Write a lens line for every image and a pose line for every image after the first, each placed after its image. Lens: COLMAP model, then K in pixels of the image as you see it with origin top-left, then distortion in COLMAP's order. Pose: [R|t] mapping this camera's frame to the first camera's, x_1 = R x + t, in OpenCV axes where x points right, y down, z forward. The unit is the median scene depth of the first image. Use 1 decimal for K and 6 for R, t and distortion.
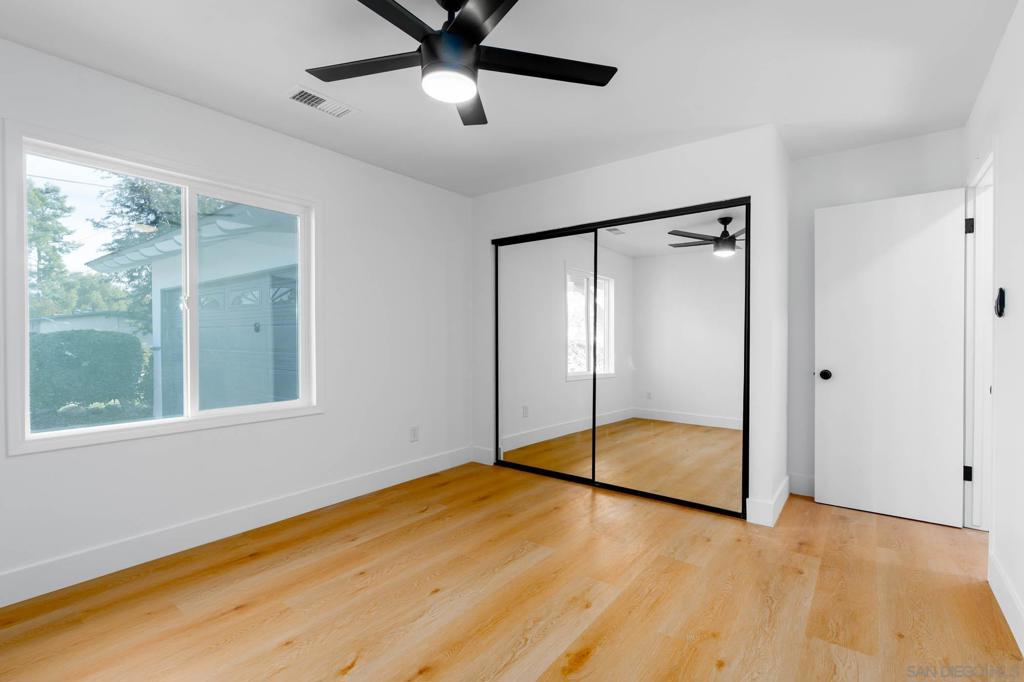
lens RADIAL K [[452.9, 0, 517.1], [0, 452.9, 341.2], [0, 0, 1]] dist [-0.004548, 0.000994]
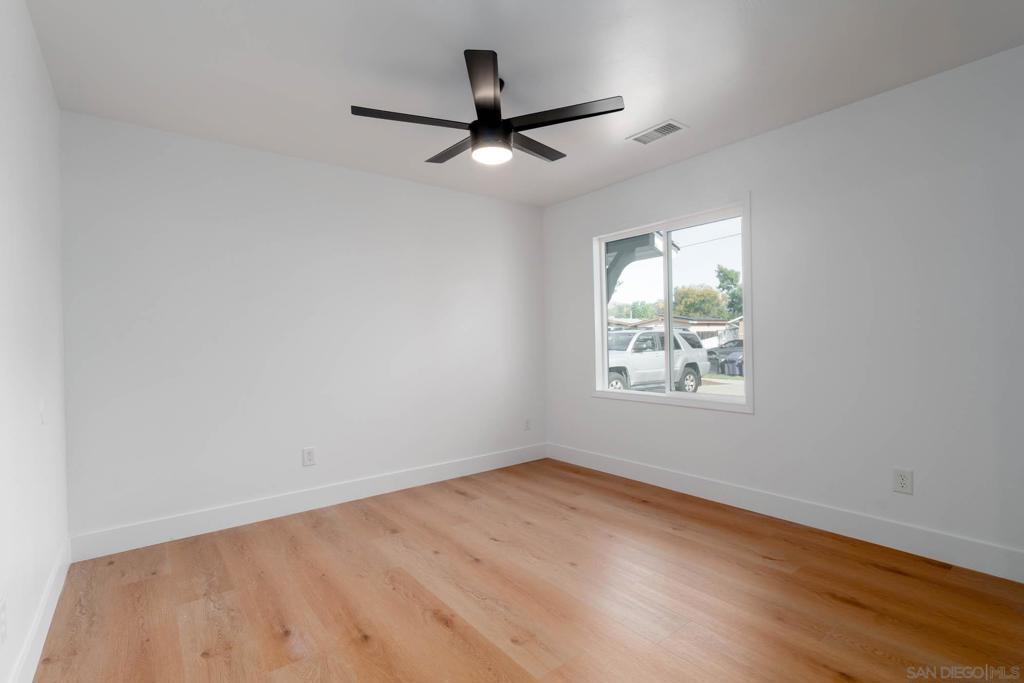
lens RADIAL K [[452.9, 0, 518.2], [0, 452.9, 340.2], [0, 0, 1]] dist [-0.004548, 0.000994]
pose [[-0.198690, 0.010756, -0.980003, 0.631111], [0.012625, 0.999885, 0.008414, -0.011709], [0.979981, -0.010700, -0.198803, 0.730652]]
